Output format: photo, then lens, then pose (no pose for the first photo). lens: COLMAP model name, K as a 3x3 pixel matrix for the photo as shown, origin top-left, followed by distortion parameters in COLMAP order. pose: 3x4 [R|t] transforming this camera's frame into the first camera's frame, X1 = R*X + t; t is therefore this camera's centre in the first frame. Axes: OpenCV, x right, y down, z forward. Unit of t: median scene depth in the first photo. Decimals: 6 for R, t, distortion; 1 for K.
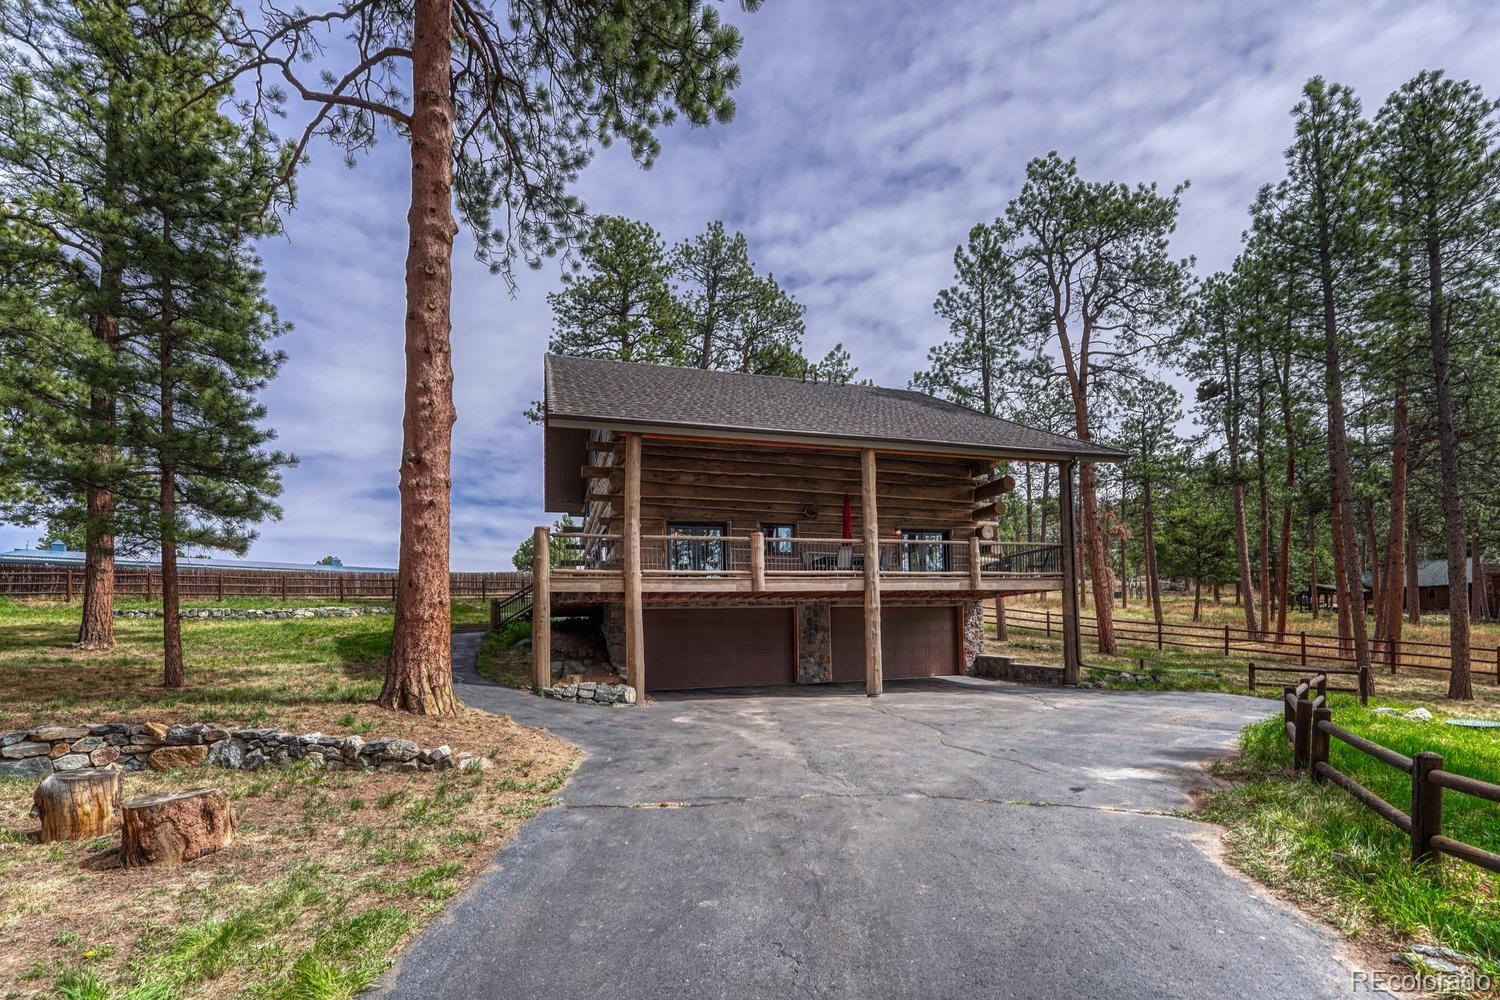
lens RADIAL K [[622.2, 0, 717.3], [0, 622.2, 636.3], [0, 0, 1]] dist [0.000417, -0.000362]
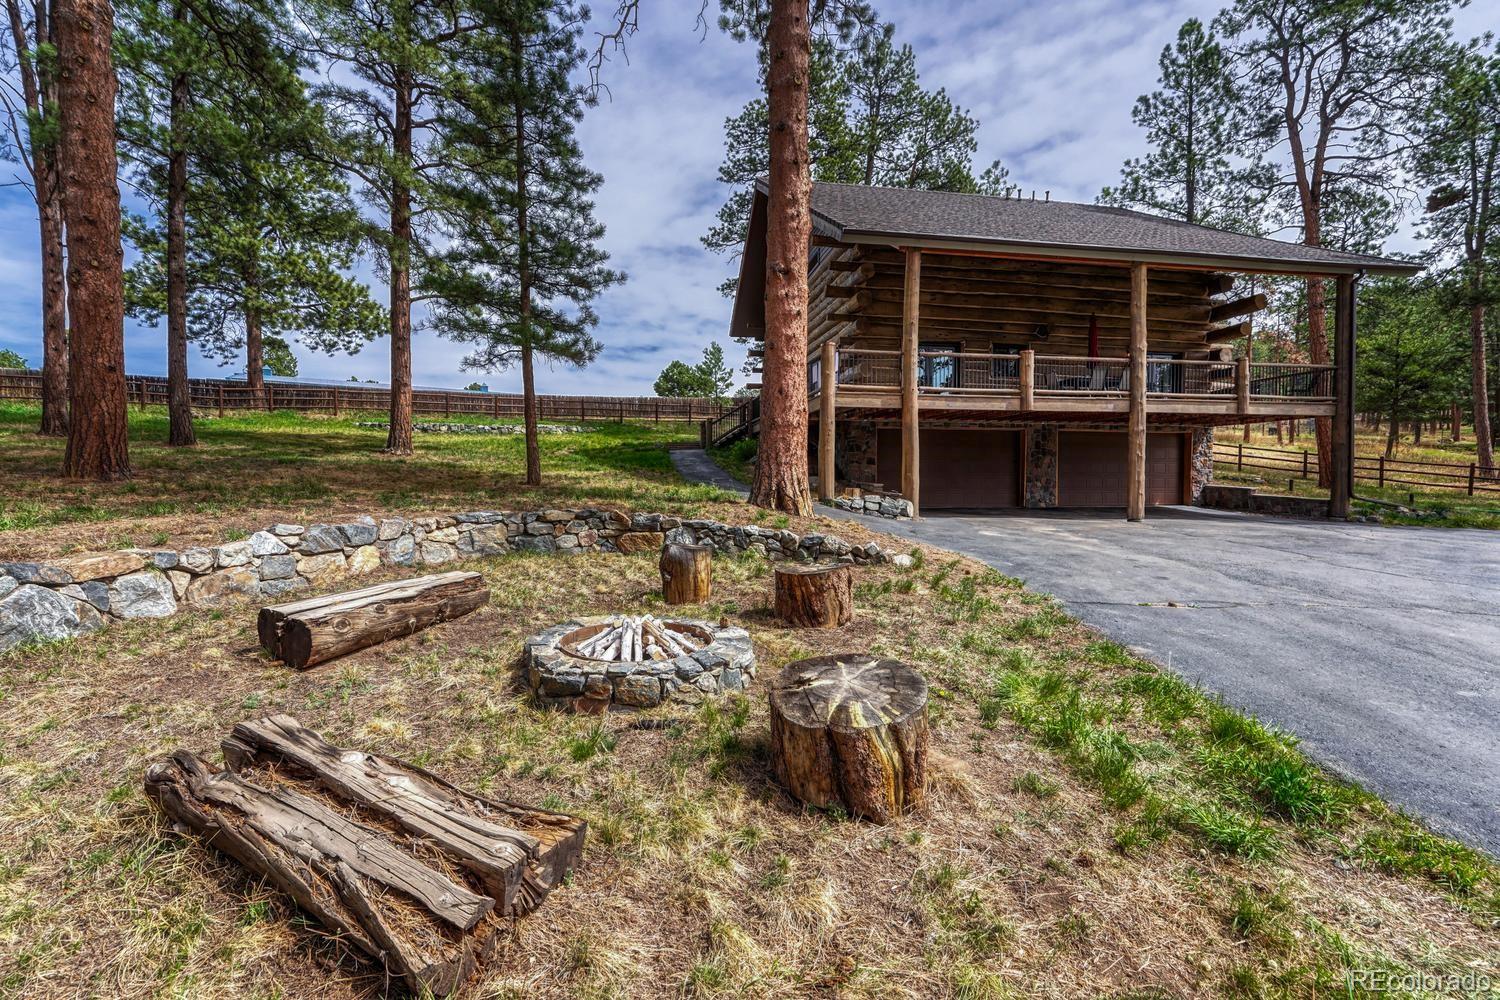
lens RADIAL K [[607.1, 0, 750.0], [0, 607.1, 500.0], [0, 0, 1]] dist [-0.011259, 0.007354]
pose [[0.991847, 0.032296, -0.123271, -0.154575], [-0.025055, 0.997893, 0.059847, 0.014452], [0.124944, -0.056271, 0.990567, -0.010376]]
